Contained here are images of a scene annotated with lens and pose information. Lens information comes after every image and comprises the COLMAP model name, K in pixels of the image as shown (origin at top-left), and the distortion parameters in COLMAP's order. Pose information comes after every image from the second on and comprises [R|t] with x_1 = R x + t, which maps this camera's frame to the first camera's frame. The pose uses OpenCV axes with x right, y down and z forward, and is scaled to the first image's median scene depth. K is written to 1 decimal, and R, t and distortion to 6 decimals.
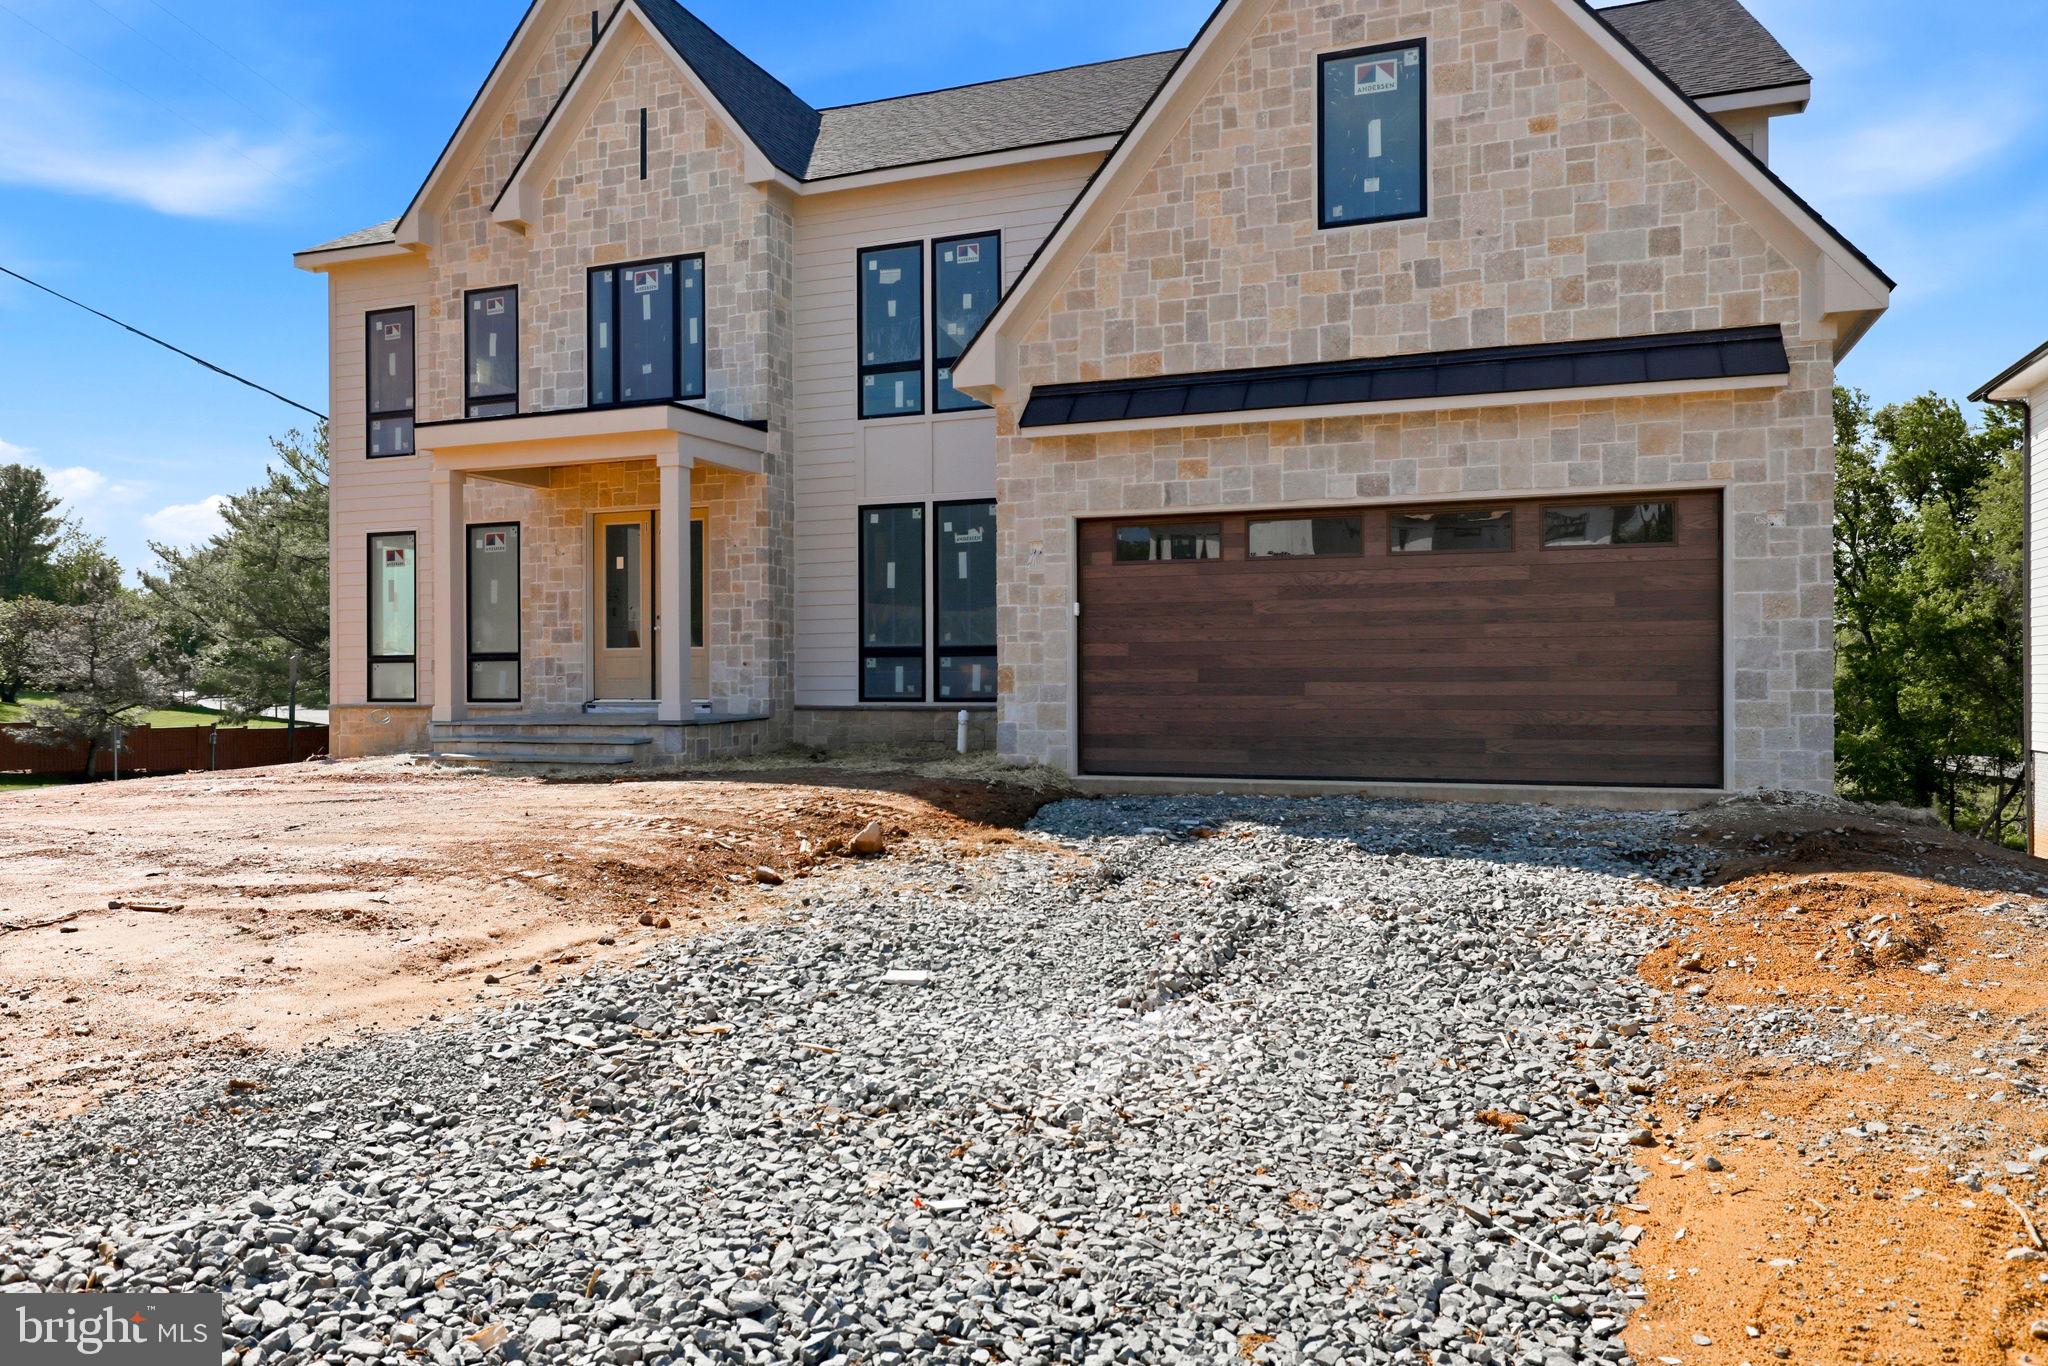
lens RADIAL K [[1441.9, 0, 935.7], [0, 1441.9, 686.7], [0, 0, 1]] dist [0.007088, -0.000983]
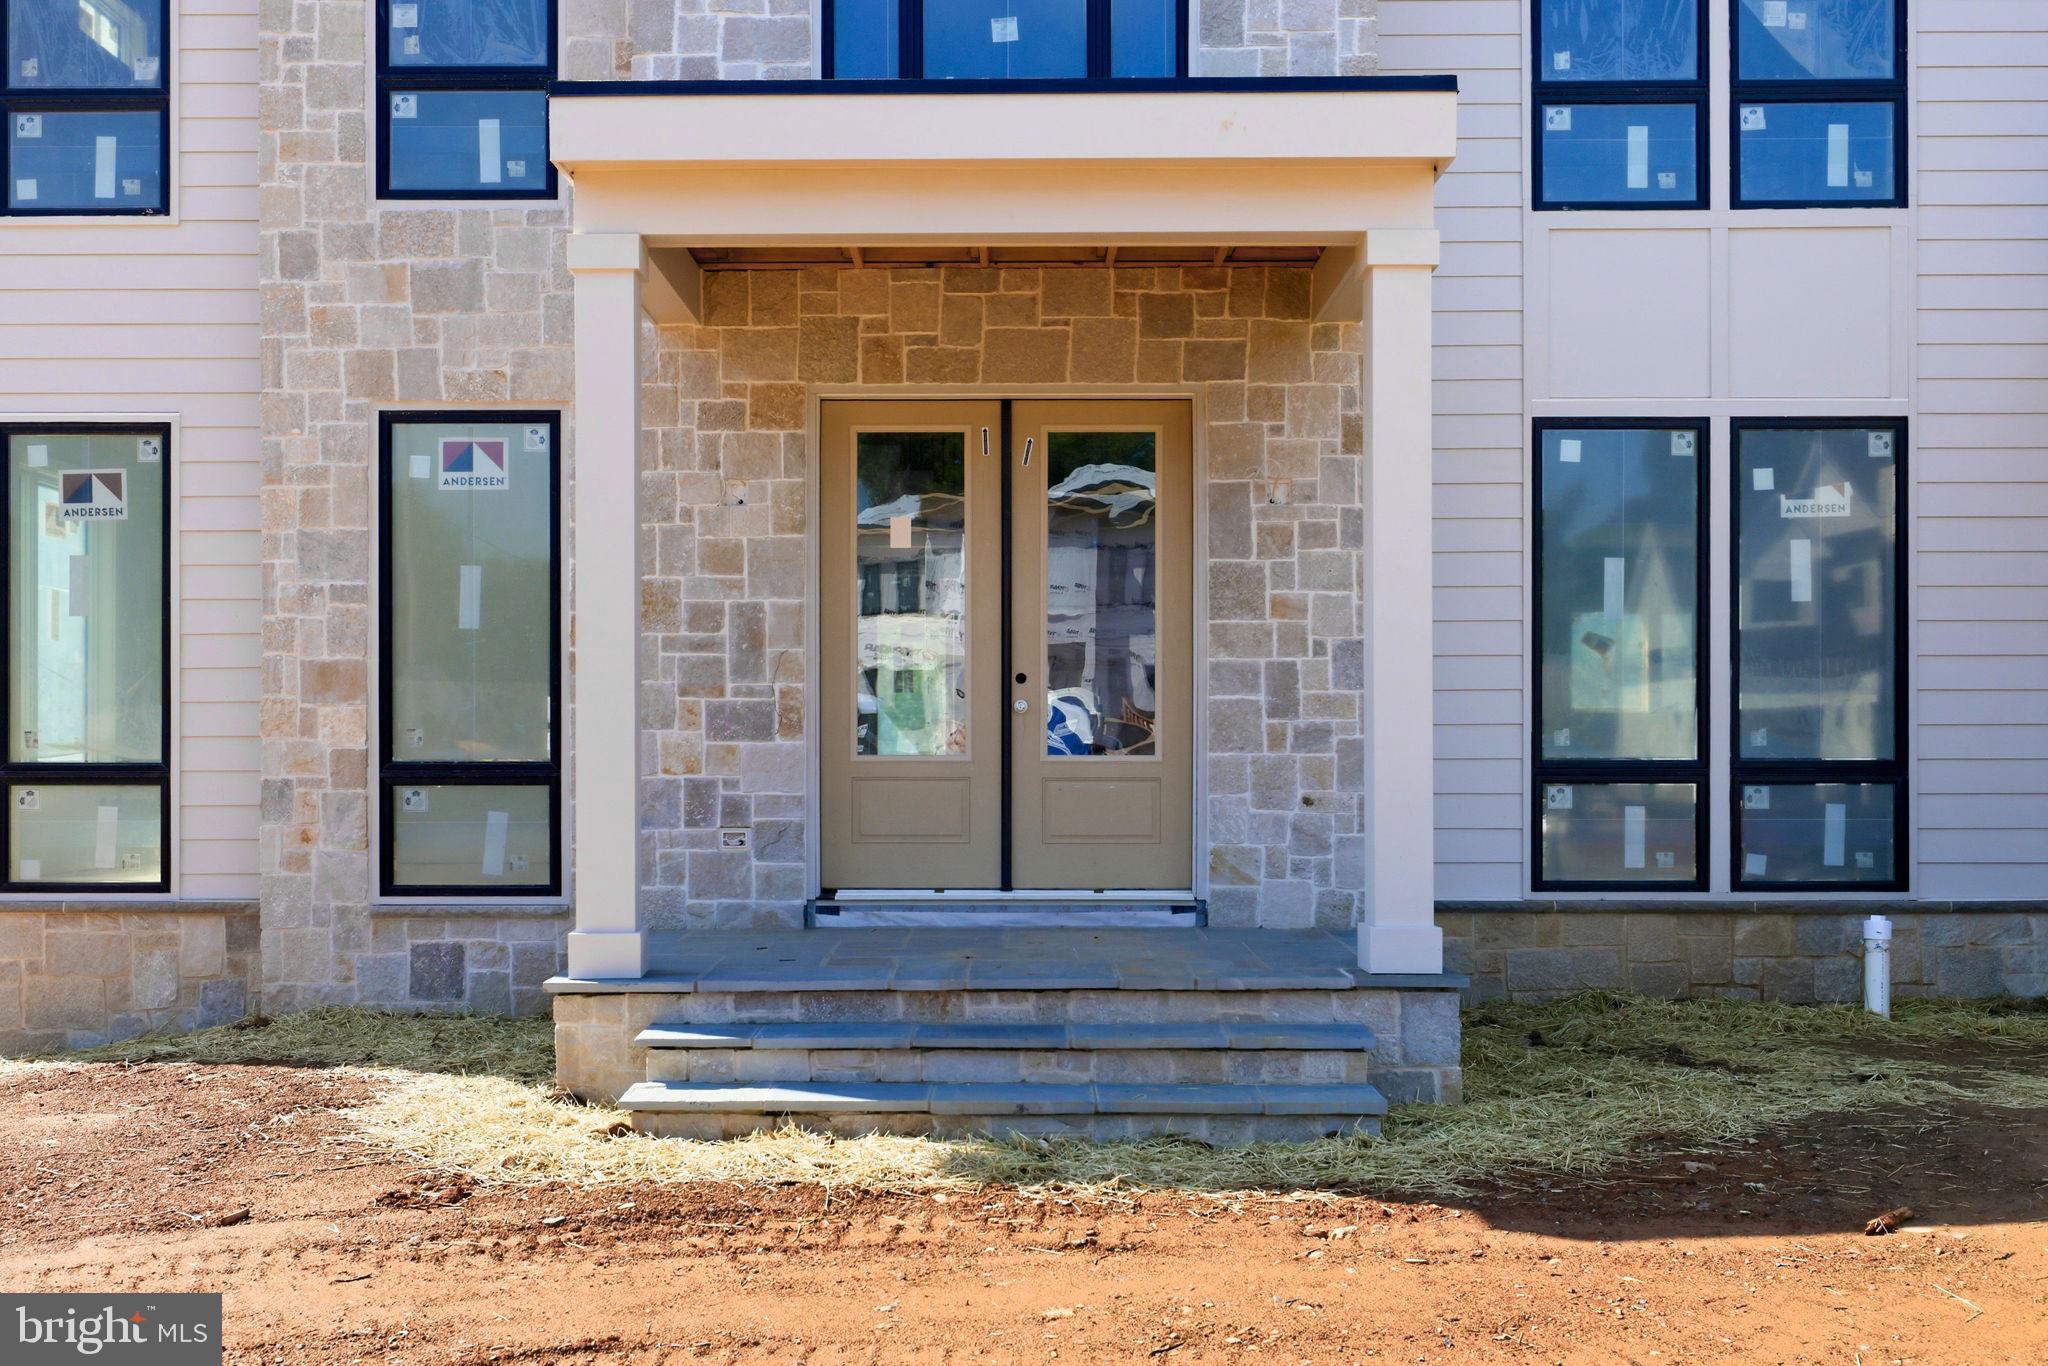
lens RADIAL K [[2159.3, 0, 949.6], [0, 2159.3, 762.9], [0, 0, 1]] dist [0.004311, 0.002686]
pose [[0.929084, 0.002615, 0.369860, -0.441638], [-0.002063, 0.999996, -0.001886, -0.025153], [-0.369864, 0.000989, 0.929085, 0.489551]]
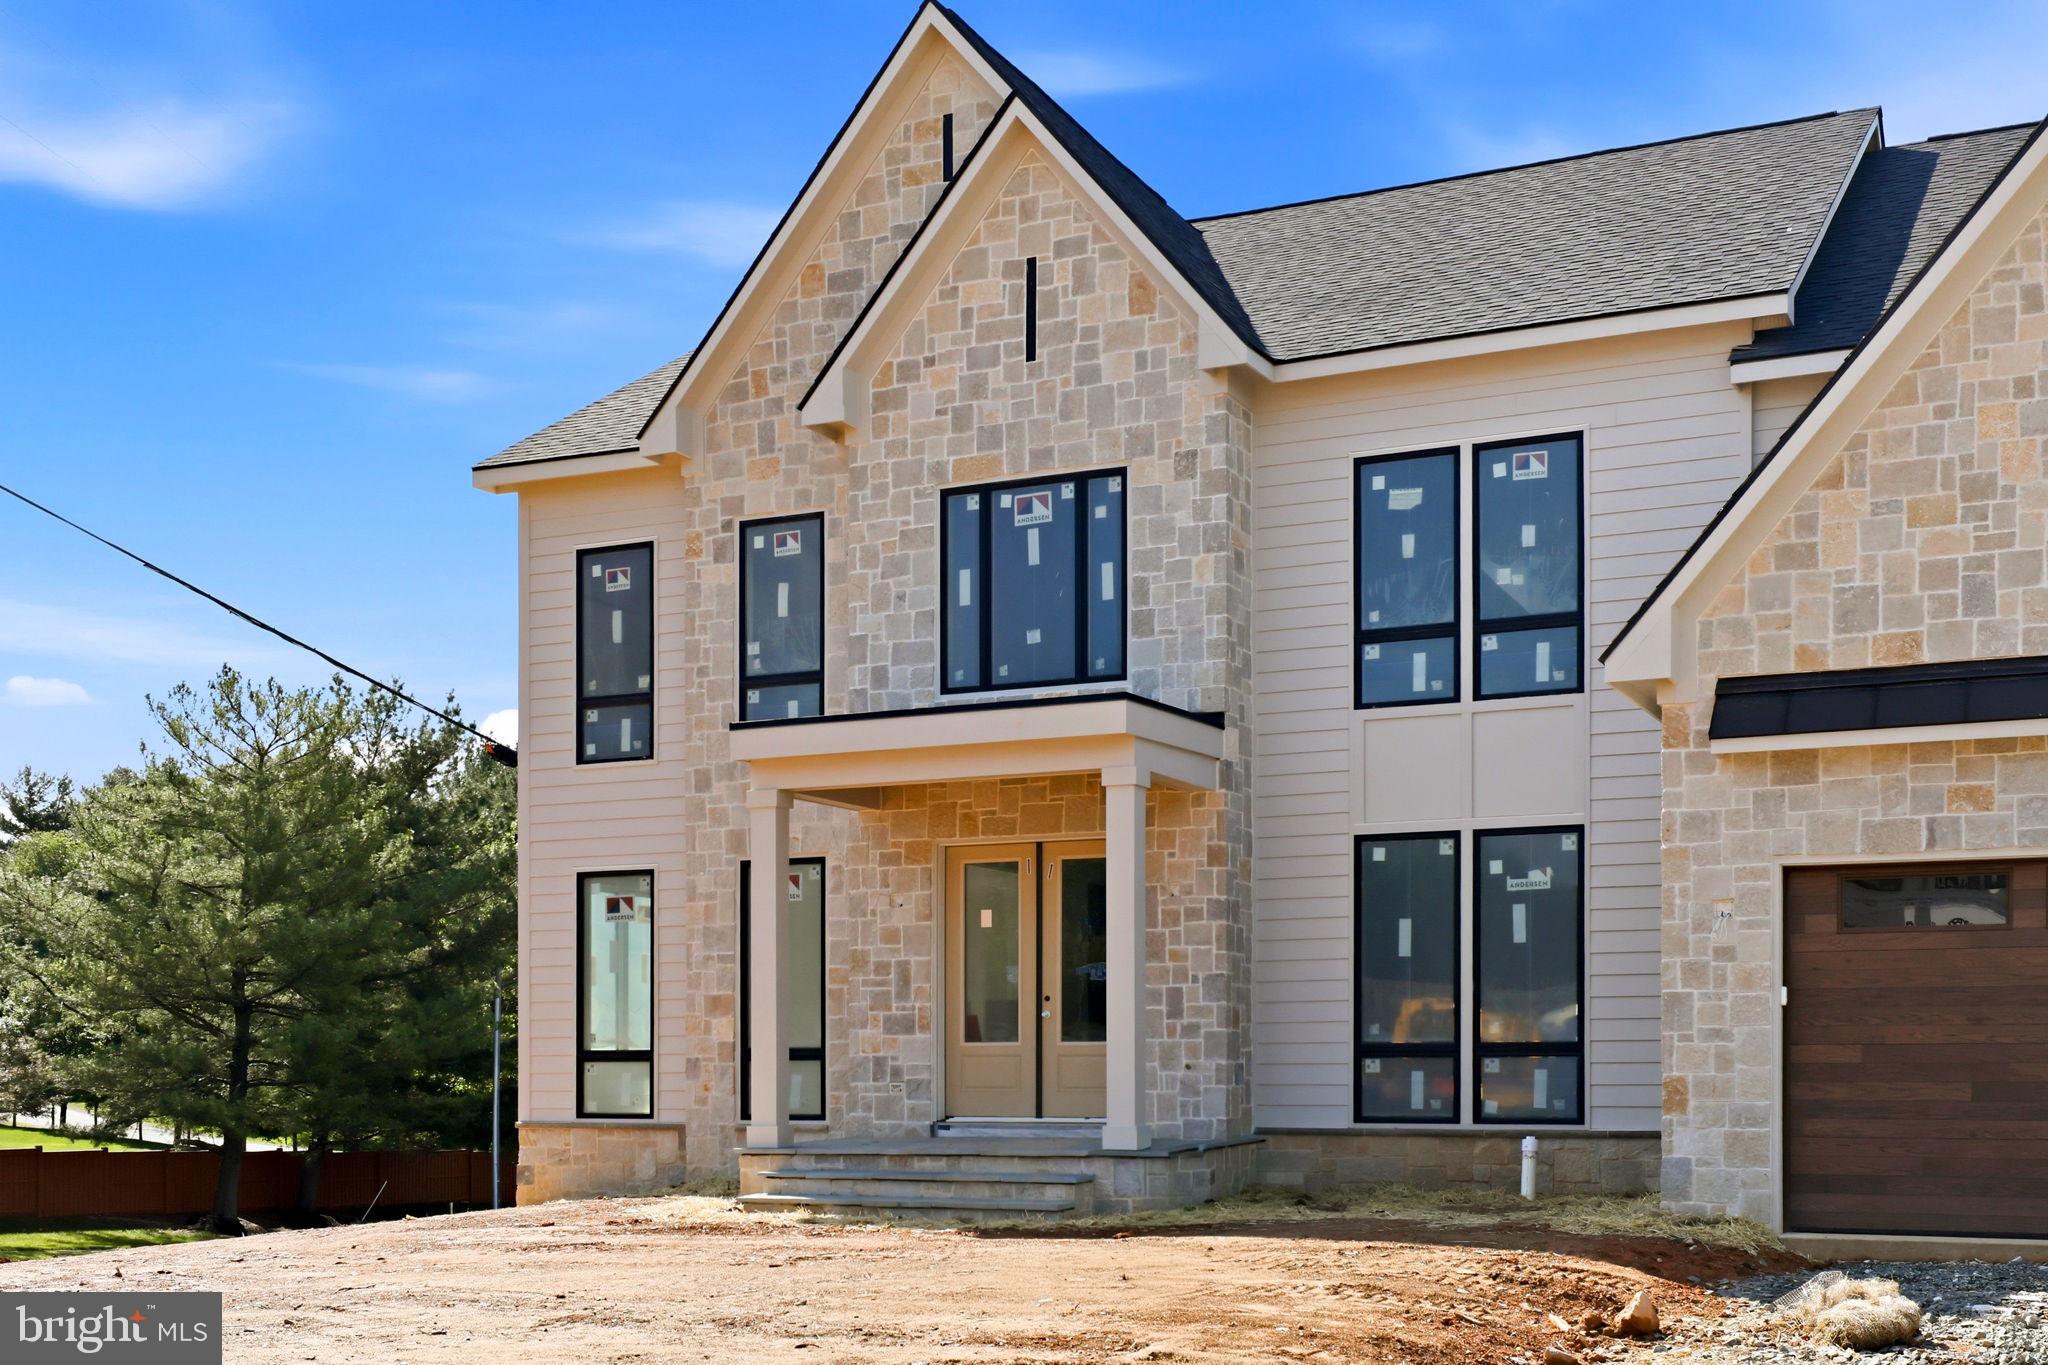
lens RADIAL K [[2399.7, 0, 887.4], [0, 2399.7, 1092.8], [0, 0, 1]] dist [0.004854, -0.006996]
pose [[0.996815, 0.003621, -0.079662, -0.184287], [-0.003378, 0.999989, 0.003188, -0.006743], [0.079673, -0.002909, 0.996817, -0.150911]]
